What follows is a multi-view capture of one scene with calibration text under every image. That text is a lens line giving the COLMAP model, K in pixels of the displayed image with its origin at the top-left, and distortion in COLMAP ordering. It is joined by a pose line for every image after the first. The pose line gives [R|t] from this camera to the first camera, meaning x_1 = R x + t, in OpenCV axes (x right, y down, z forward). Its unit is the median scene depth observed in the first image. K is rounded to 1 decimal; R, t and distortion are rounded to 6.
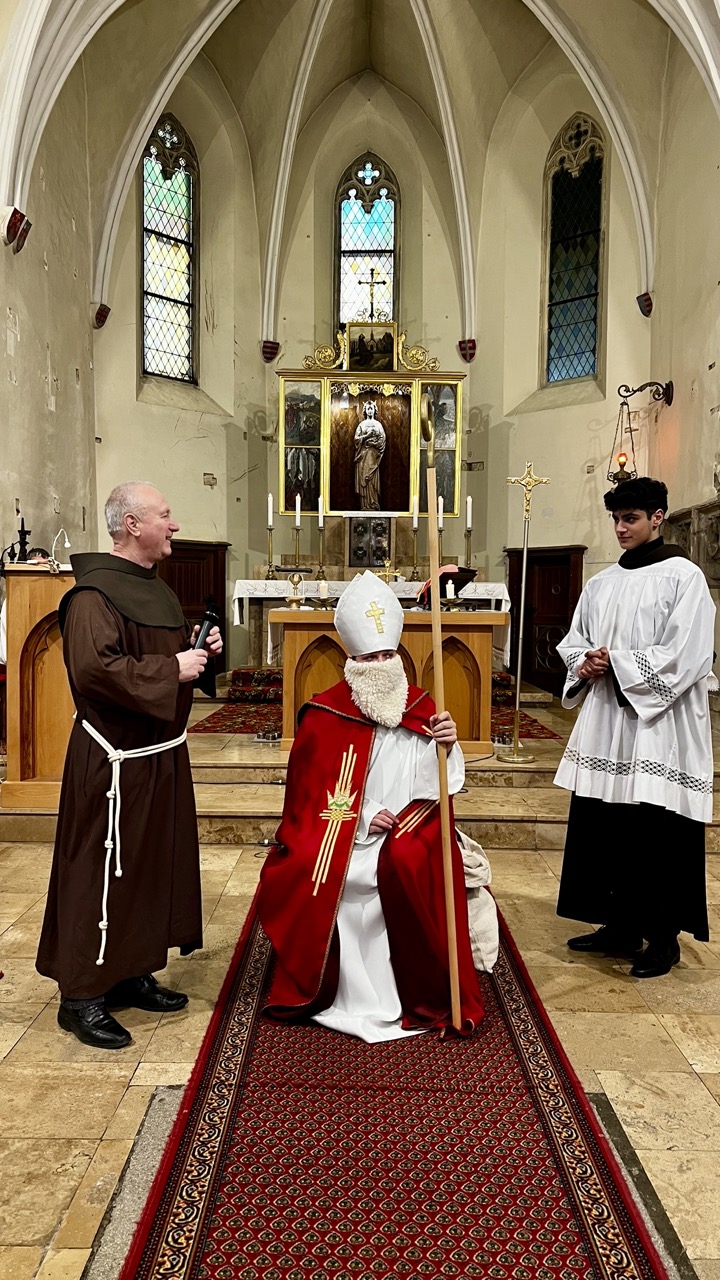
lens RADIAL K [[994.2, 0, 361.9], [0, 994.2, 643.9], [0, 0, 1]] dist [0.008442, -0.001832]
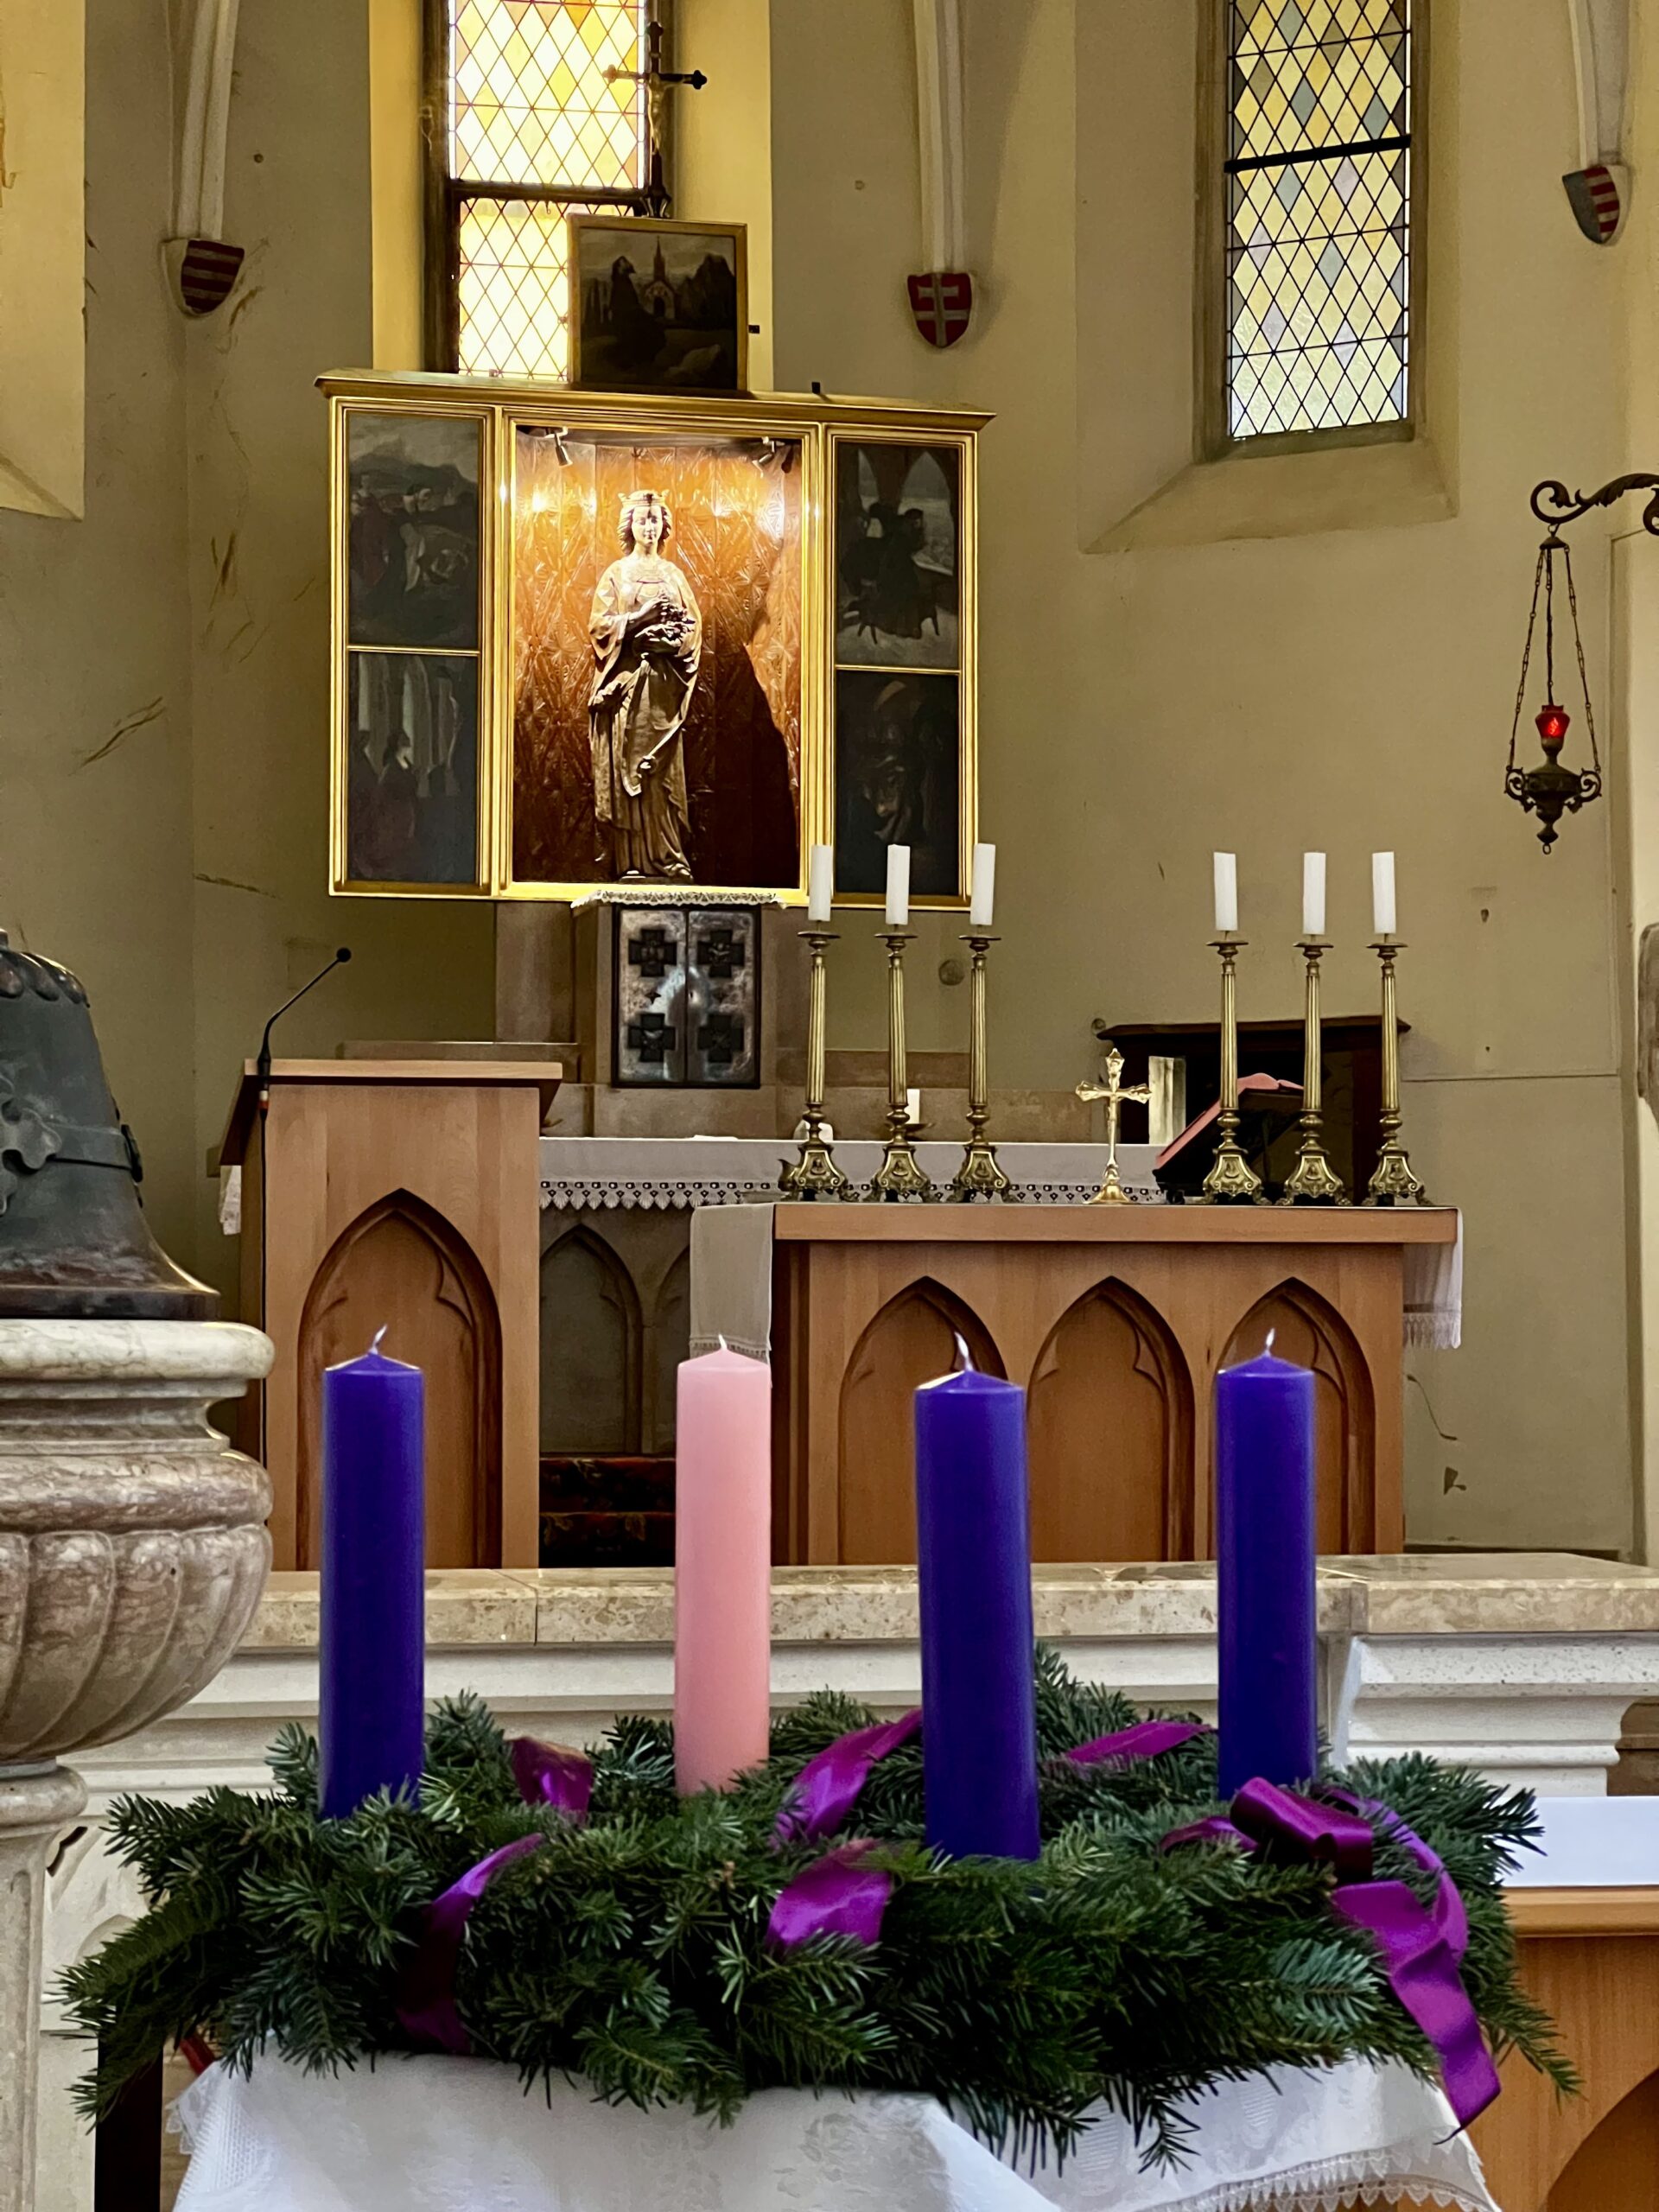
lens RADIAL K [[4933.0, 0, 828.2], [0, 4933.0, 1102.7], [0, 0, 1]] dist [0.239370, 0.000000]
pose [[0.976136, 0.002986, 0.217138, -0.245553], [0.013685, 0.997072, -0.075229, 0.032788], [-0.216727, 0.076406, 0.973238, -0.357040]]
